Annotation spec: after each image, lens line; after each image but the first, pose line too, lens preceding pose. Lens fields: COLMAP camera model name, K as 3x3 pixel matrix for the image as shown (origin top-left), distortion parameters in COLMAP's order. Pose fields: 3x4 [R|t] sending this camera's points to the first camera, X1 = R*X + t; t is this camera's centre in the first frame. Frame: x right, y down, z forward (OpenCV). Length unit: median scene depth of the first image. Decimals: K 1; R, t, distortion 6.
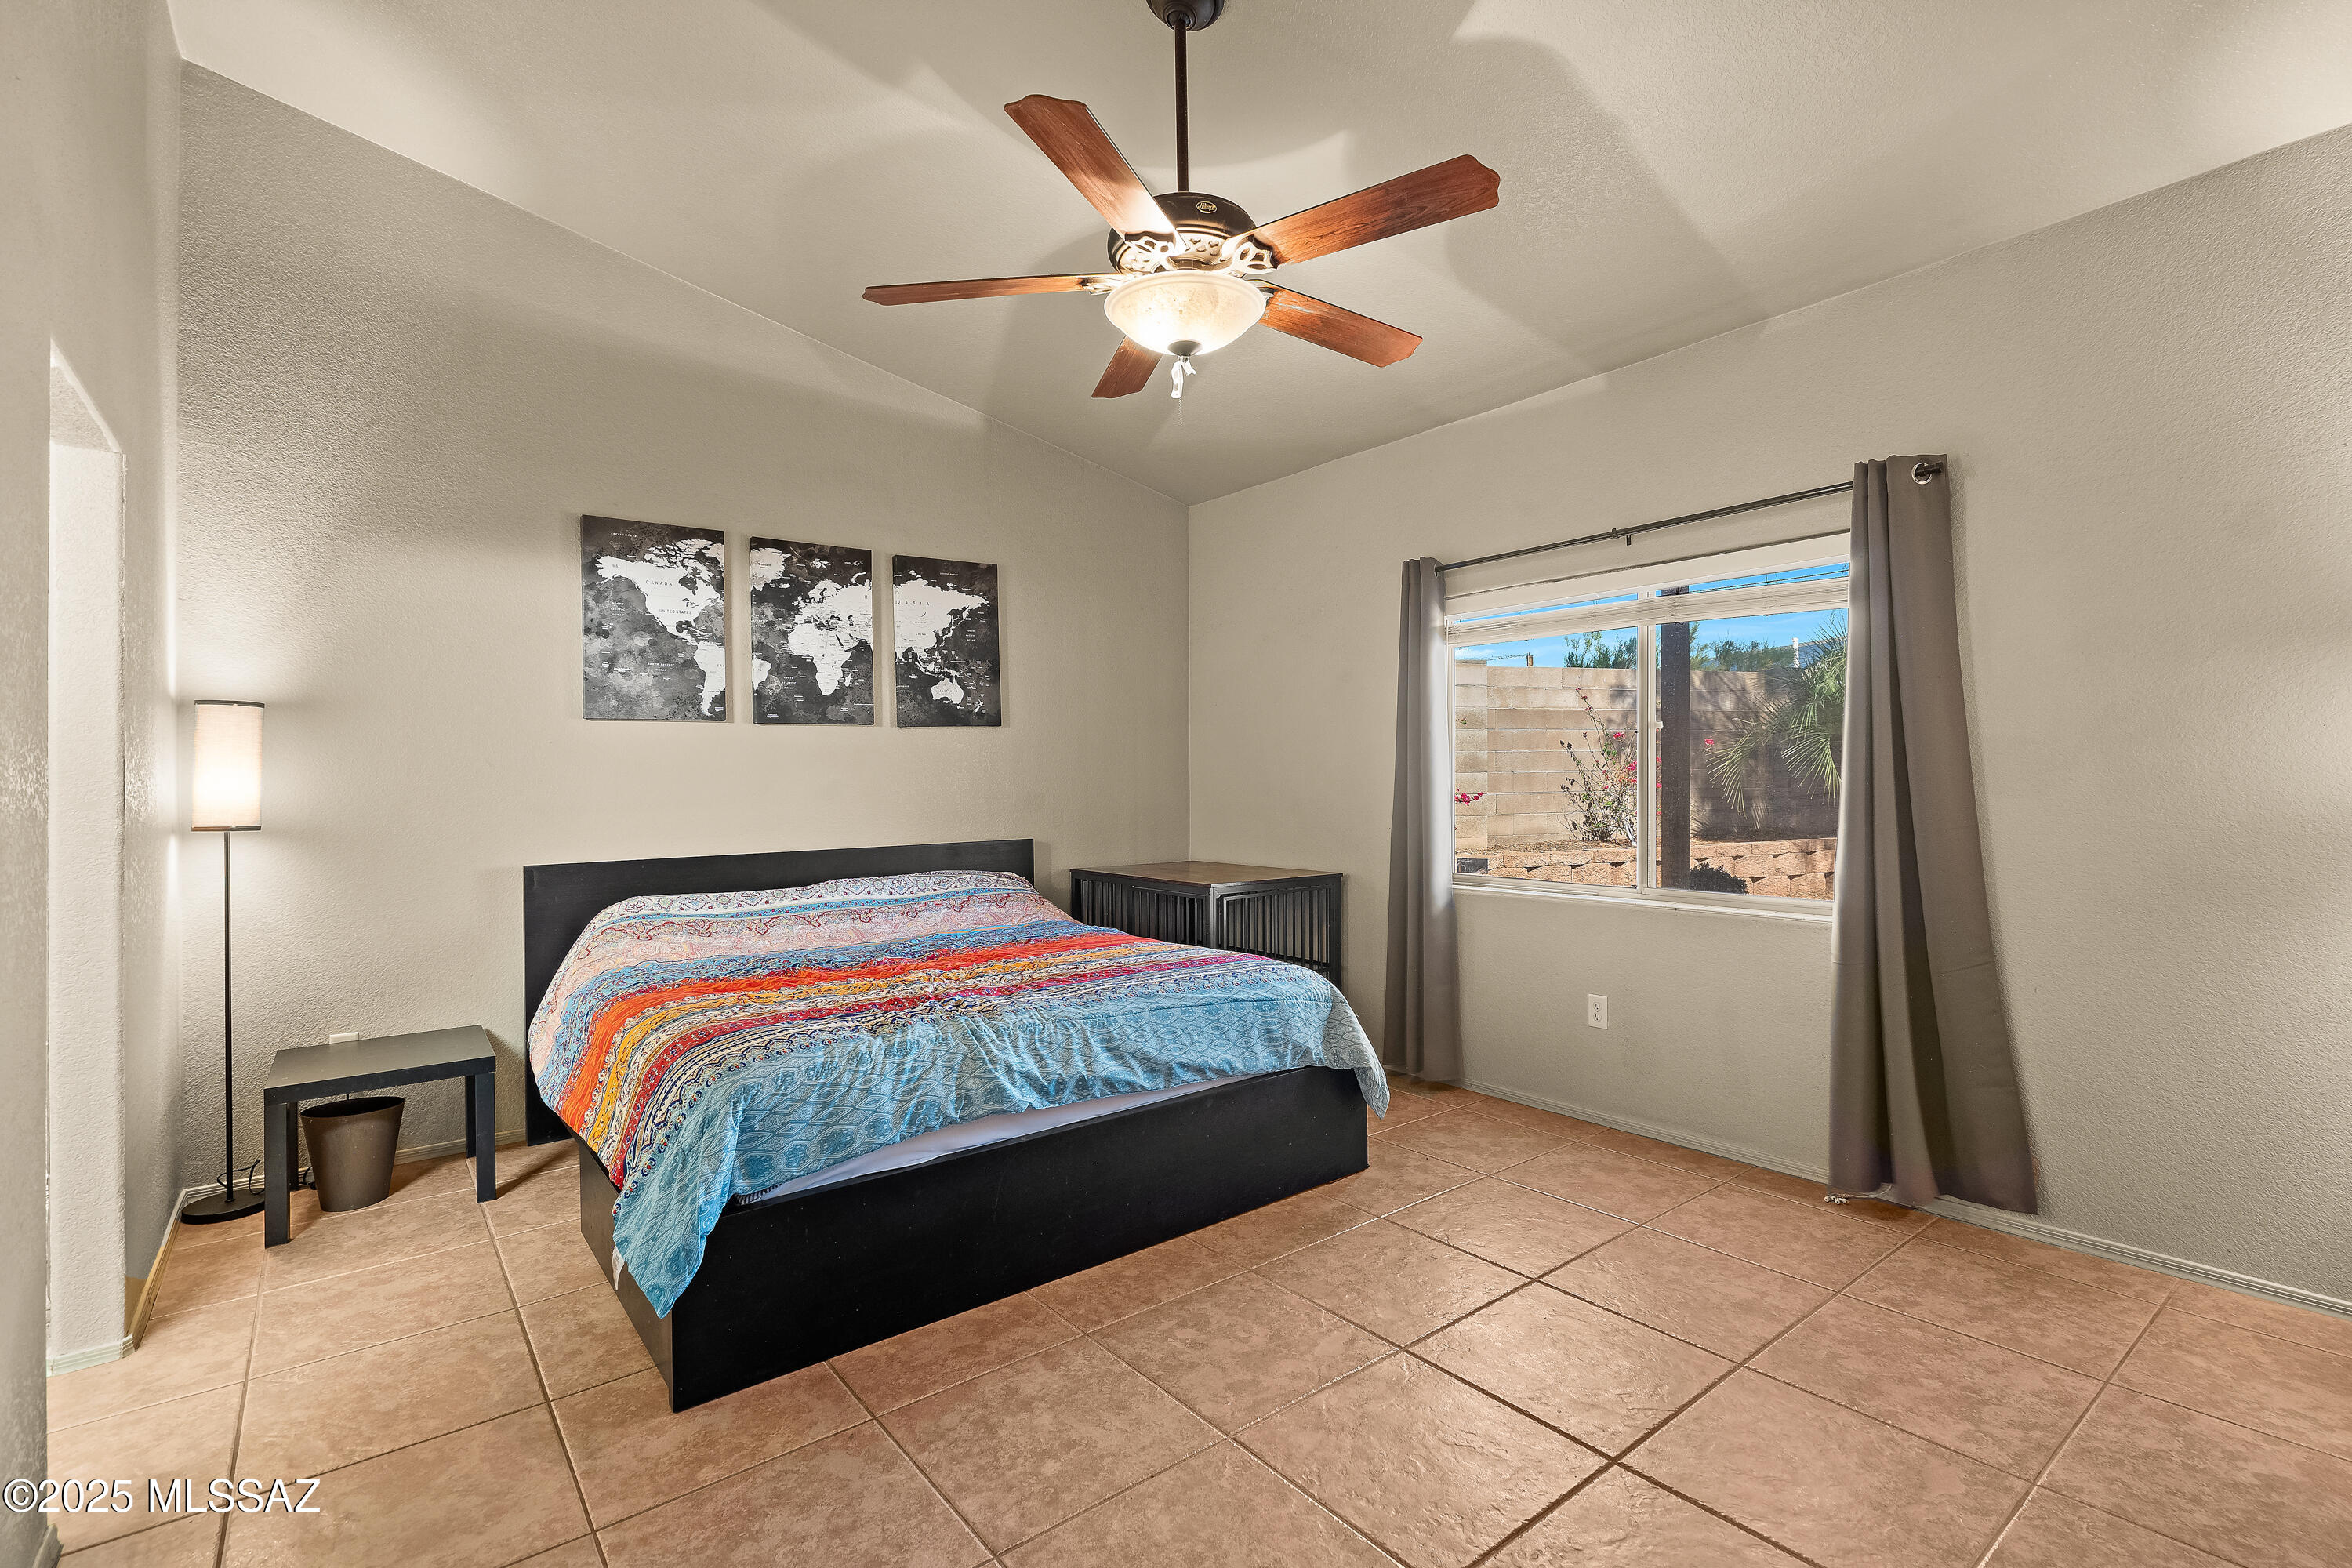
lens RADIAL K [[1094.1, 0, 1171.4], [0, 1094.1, 778.0], [0, 0, 1]] dist [-0.007246, 0.004032]
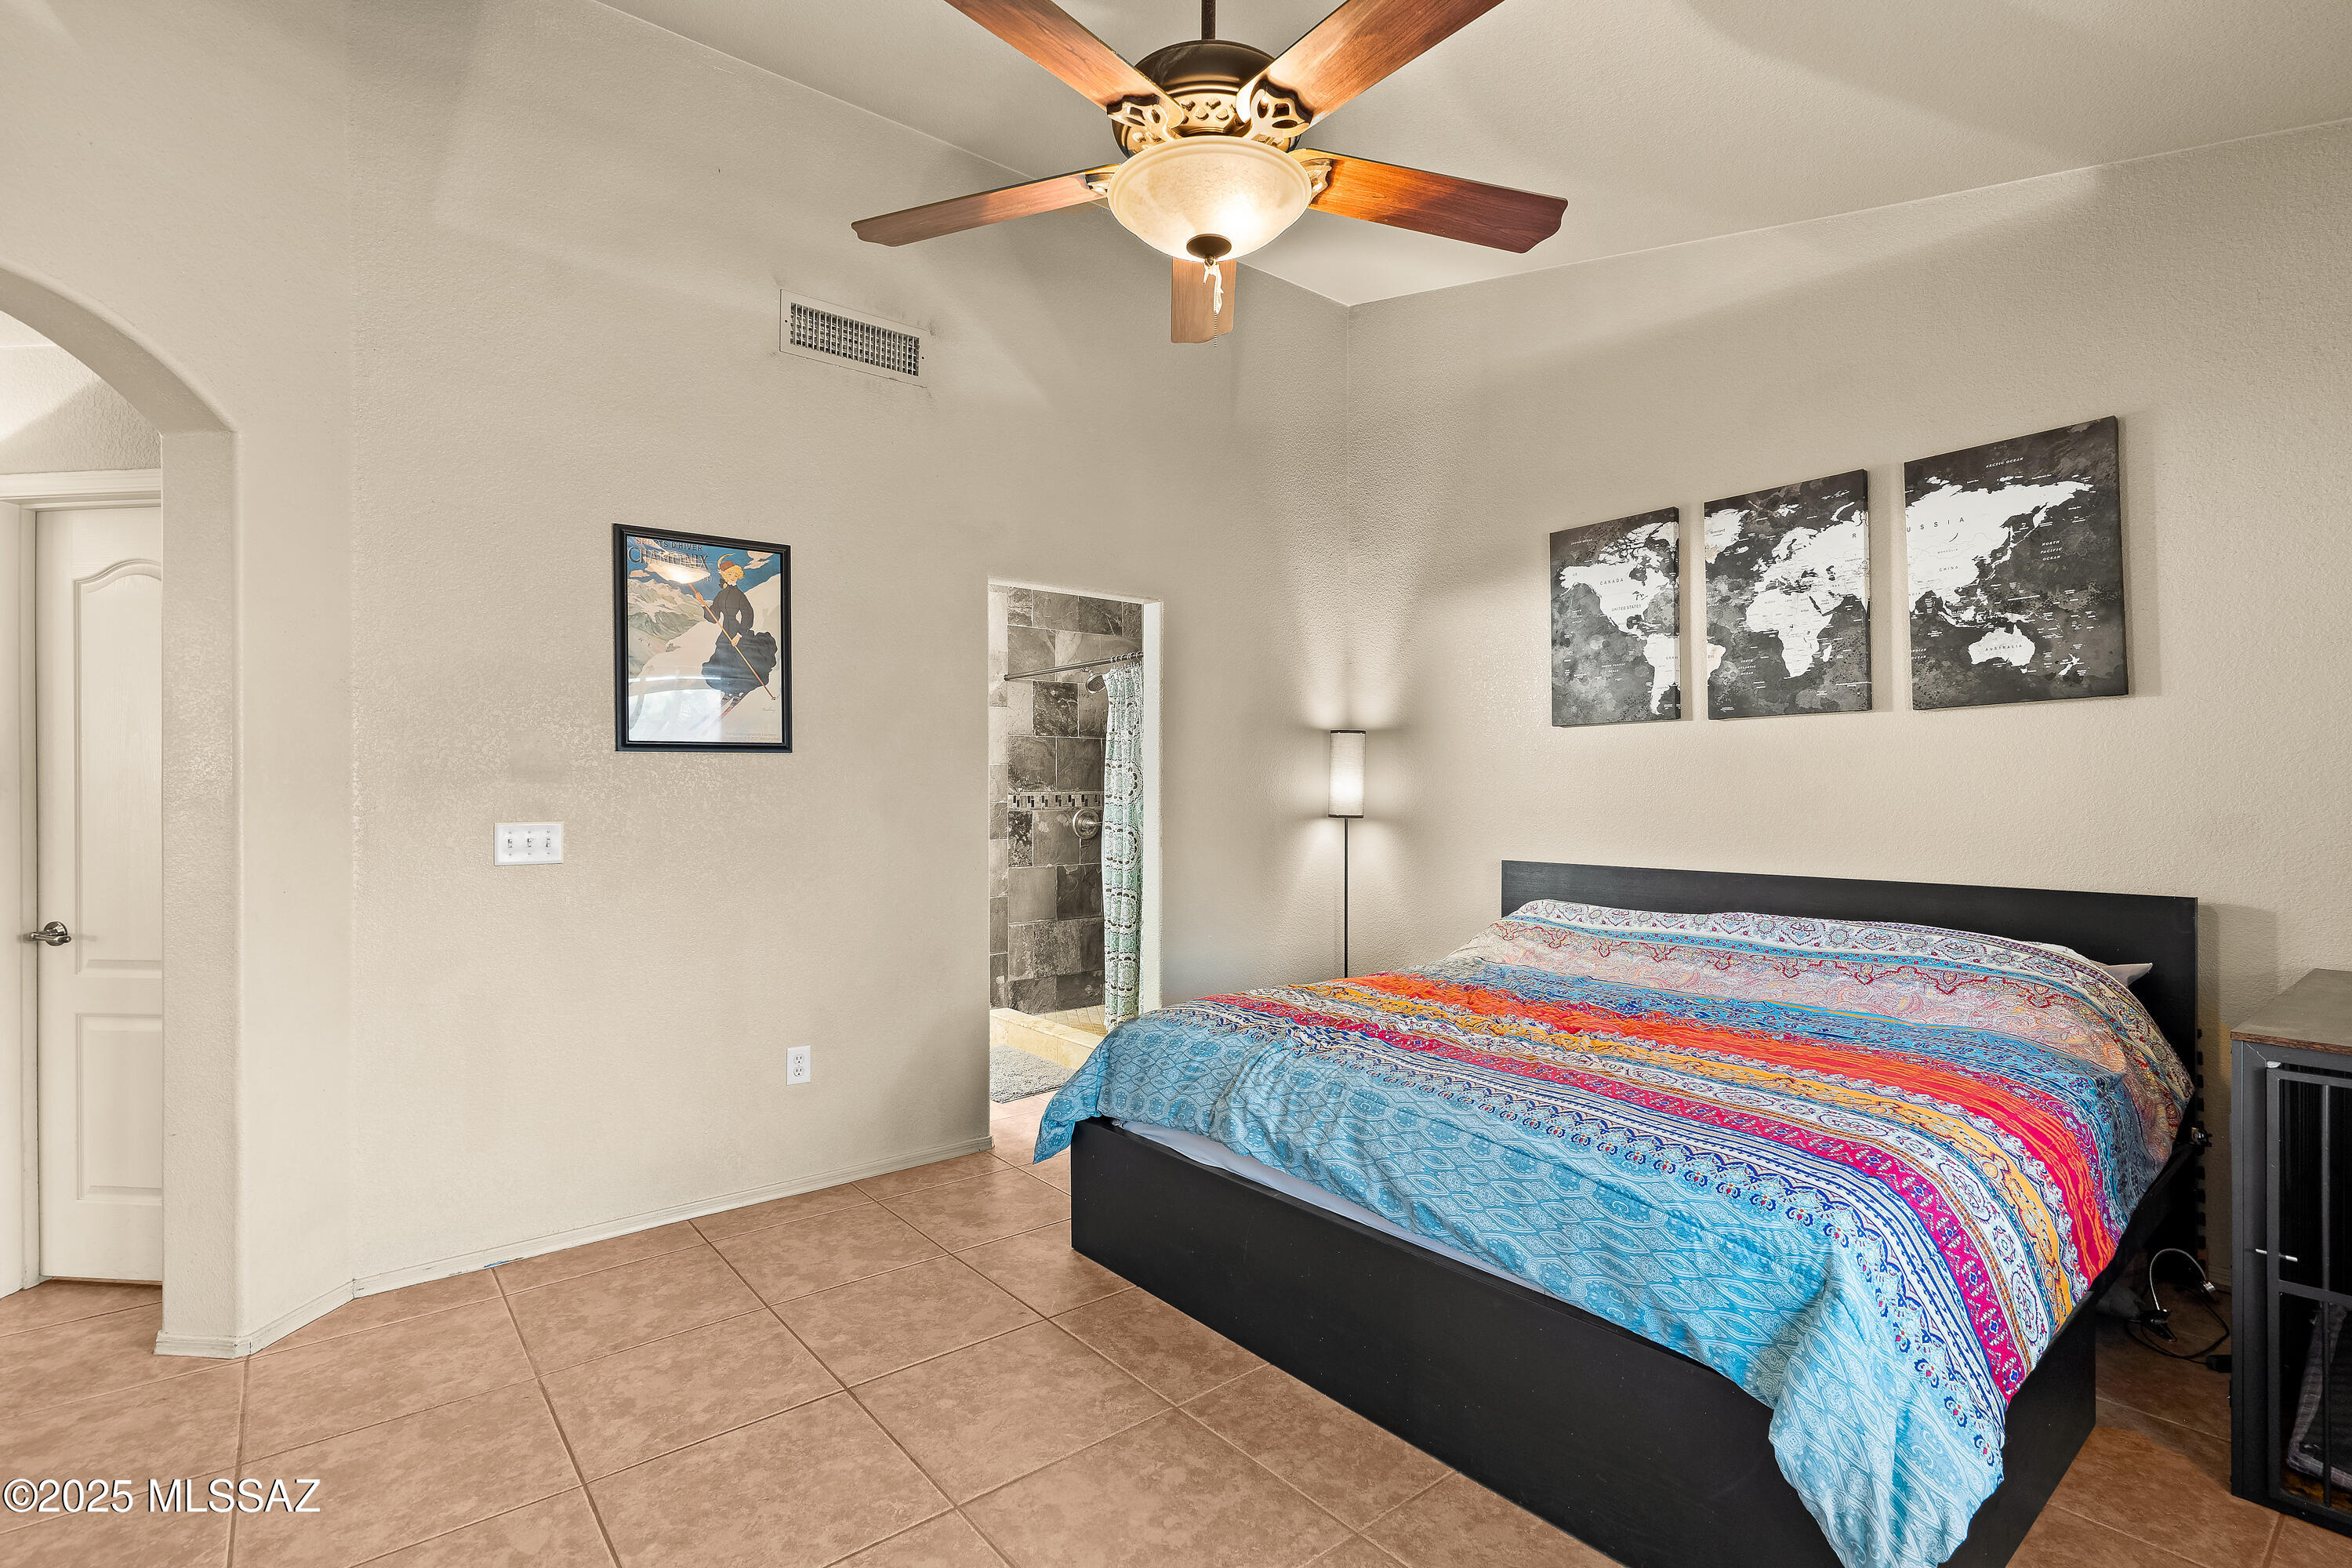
lens RADIAL K [[1094.1, 0, 1169.4], [0, 1094.1, 781.5], [0, 0, 1]] dist [-0.007246, 0.004032]
pose [[0.010992, 0.005795, -0.999923, 0.476067], [0.002292, 0.999980, 0.005820, -0.007372], [0.999937, -0.002356, 0.010978, 0.572278]]
